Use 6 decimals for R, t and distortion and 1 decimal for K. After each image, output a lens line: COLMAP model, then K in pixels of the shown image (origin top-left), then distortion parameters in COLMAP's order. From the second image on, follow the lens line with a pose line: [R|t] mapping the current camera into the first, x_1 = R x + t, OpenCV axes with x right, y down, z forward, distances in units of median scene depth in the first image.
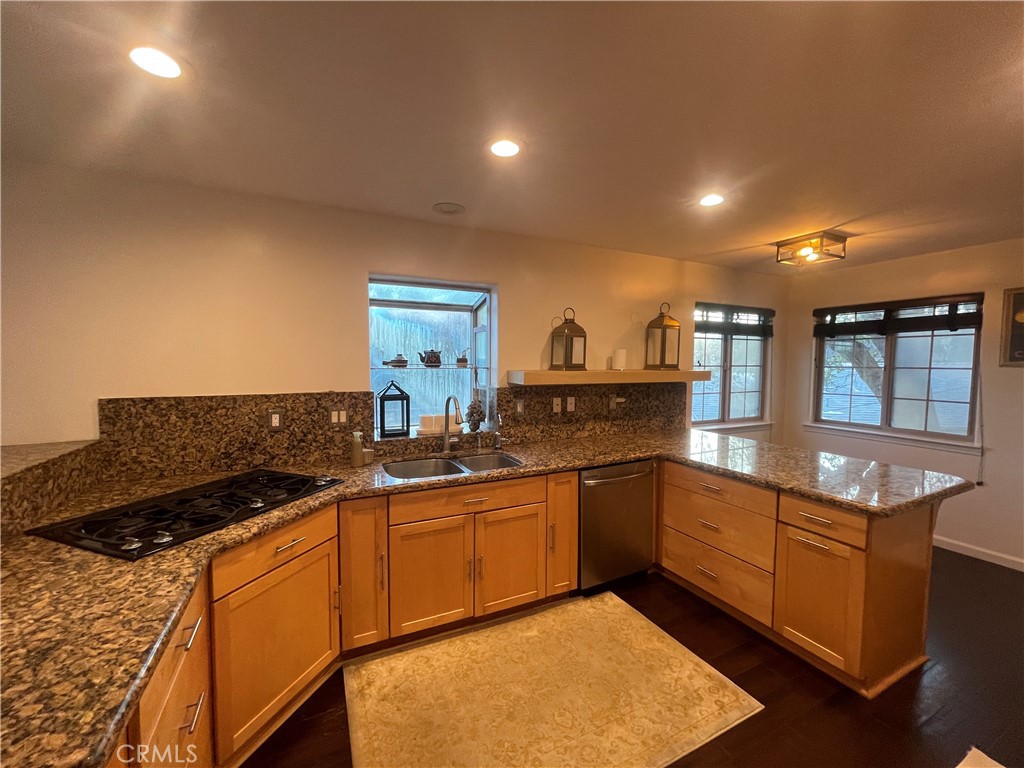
lens RADIAL K [[414.1, 0, 508.9], [0, 414.1, 386.0], [0, 0, 1]] dist [-0.005315, -0.001270]
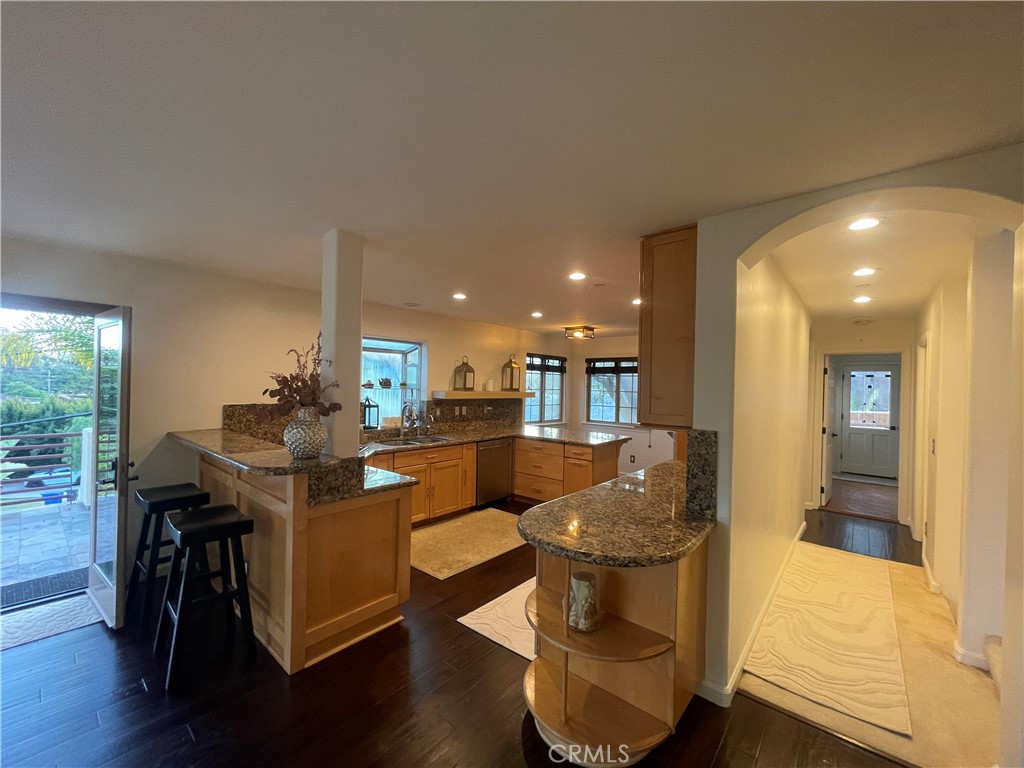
lens RADIAL K [[414.1, 0, 511.4], [0, 414.1, 385.4], [0, 0, 1]] dist [-0.005315, -0.001270]
pose [[0.914980, 0.015918, 0.403185, -0.367591], [0.005306, 0.998660, -0.051469, 0.028851], [-0.403465, 0.049233, 0.913670, -0.667819]]
